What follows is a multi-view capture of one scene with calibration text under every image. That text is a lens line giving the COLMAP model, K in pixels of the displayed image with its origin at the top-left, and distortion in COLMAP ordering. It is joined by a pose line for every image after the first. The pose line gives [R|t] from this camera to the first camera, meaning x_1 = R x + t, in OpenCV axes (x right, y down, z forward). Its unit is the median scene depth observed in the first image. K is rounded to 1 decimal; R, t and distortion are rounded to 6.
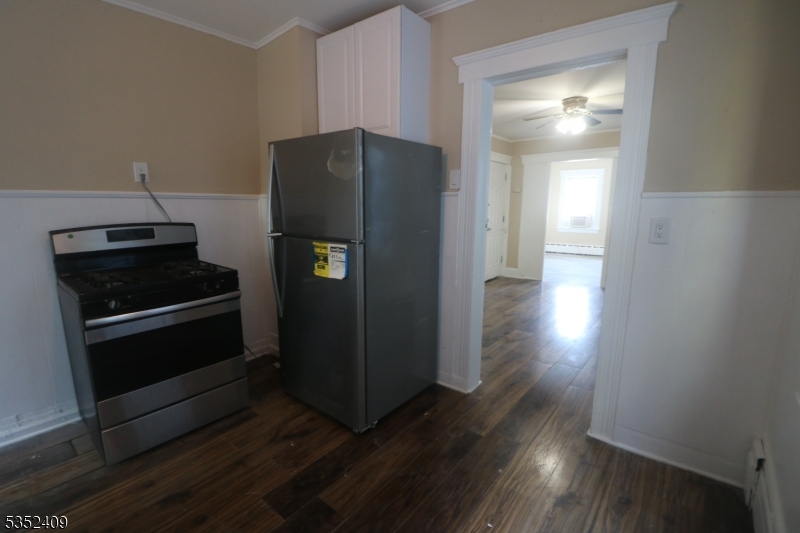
lens RADIAL K [[373.1, 0, 397.3], [0, 373.1, 267.2], [0, 0, 1]] dist [0.003437, -0.014022]
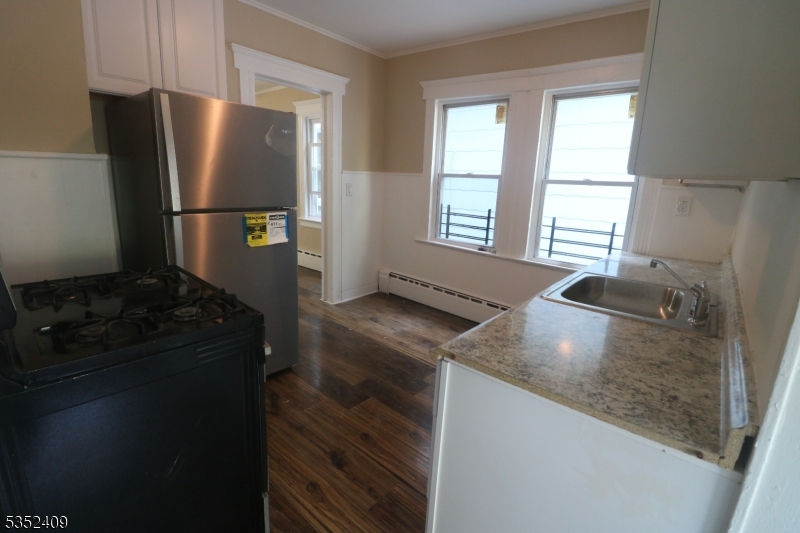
lens RADIAL K [[373.1, 0, 397.3], [0, 373.1, 267.2], [0, 0, 1]] dist [0.003437, -0.014022]
pose [[0.024915, -0.236365, 0.971345, -1.287076], [0.126682, 0.964560, 0.231464, -0.116944], [-0.991630, 0.117285, 0.053975, 0.603860]]
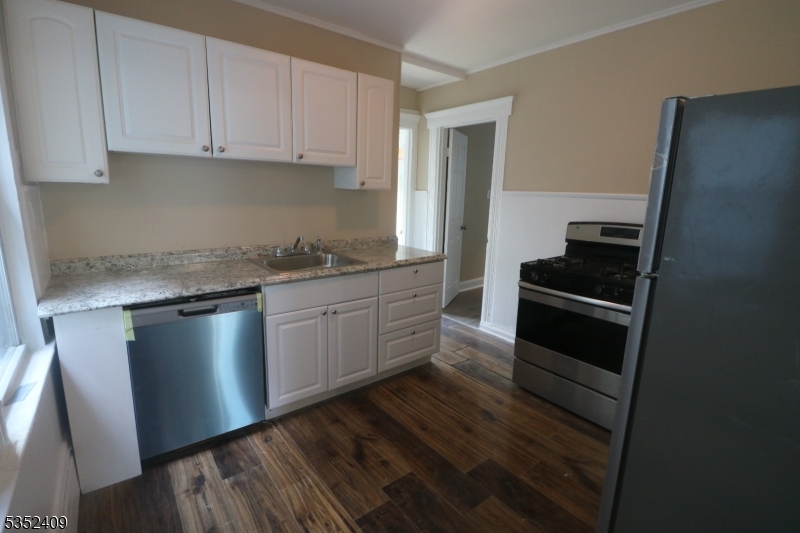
lens RADIAL K [[373.1, 0, 397.3], [0, 373.1, 267.2], [0, 0, 1]] dist [0.003437, -0.014022]
pose [[-0.224574, 0.192937, -0.955166, 0.602423], [-0.188459, 0.953098, 0.236829, -0.148227], [0.956060, 0.233195, -0.177680, 0.678654]]
